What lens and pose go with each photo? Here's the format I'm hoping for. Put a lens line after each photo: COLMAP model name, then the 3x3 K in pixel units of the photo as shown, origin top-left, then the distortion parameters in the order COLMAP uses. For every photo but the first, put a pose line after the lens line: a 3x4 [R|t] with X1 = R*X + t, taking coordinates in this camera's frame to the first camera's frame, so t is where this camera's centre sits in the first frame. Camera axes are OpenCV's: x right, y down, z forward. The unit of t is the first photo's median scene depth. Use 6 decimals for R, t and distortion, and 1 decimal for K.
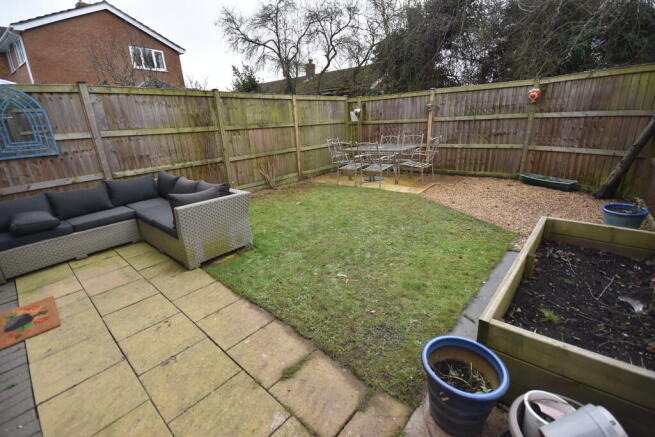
lens RADIAL K [[288.1, 0, 327.5], [0, 288.1, 218.5], [0, 0, 1]] dist [0.028562, -0.021795]
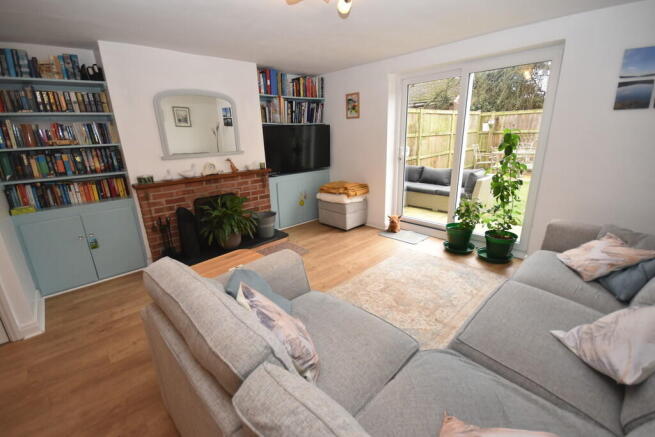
lens RADIAL K [[288.1, 0, 327.5], [0, 288.1, 218.5], [0, 0, 1]] dist [0.028562, -0.021795]
pose [[0.996840, 0.035491, -0.071071, -0.510778], [-0.037920, 0.998732, -0.033124, 0.109960], [0.069805, 0.035715, 0.996921, -0.286990]]
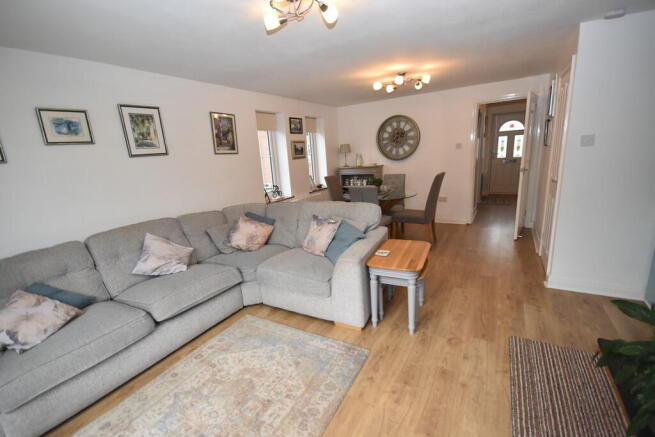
lens RADIAL K [[288.1, 0, 327.5], [0, 288.1, 218.5], [0, 0, 1]] dist [0.028562, -0.021795]
pose [[-0.972323, 0.157228, -0.172821, -0.495023], [0.042243, 0.845802, 0.531822, -0.057542], [0.229789, 0.509802, -0.829035, 0.197729]]
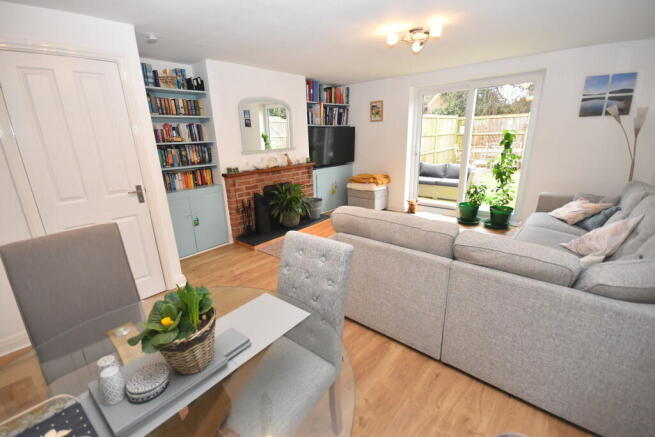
lens RADIAL K [[288.1, 0, 327.5], [0, 288.1, 218.5], [0, 0, 1]] dist [0.028562, -0.021795]
pose [[0.999567, 0.008285, 0.028252, -0.644508], [-0.007078, 0.999069, -0.042550, 0.156438], [-0.028578, 0.042331, 0.998695, -0.405368]]
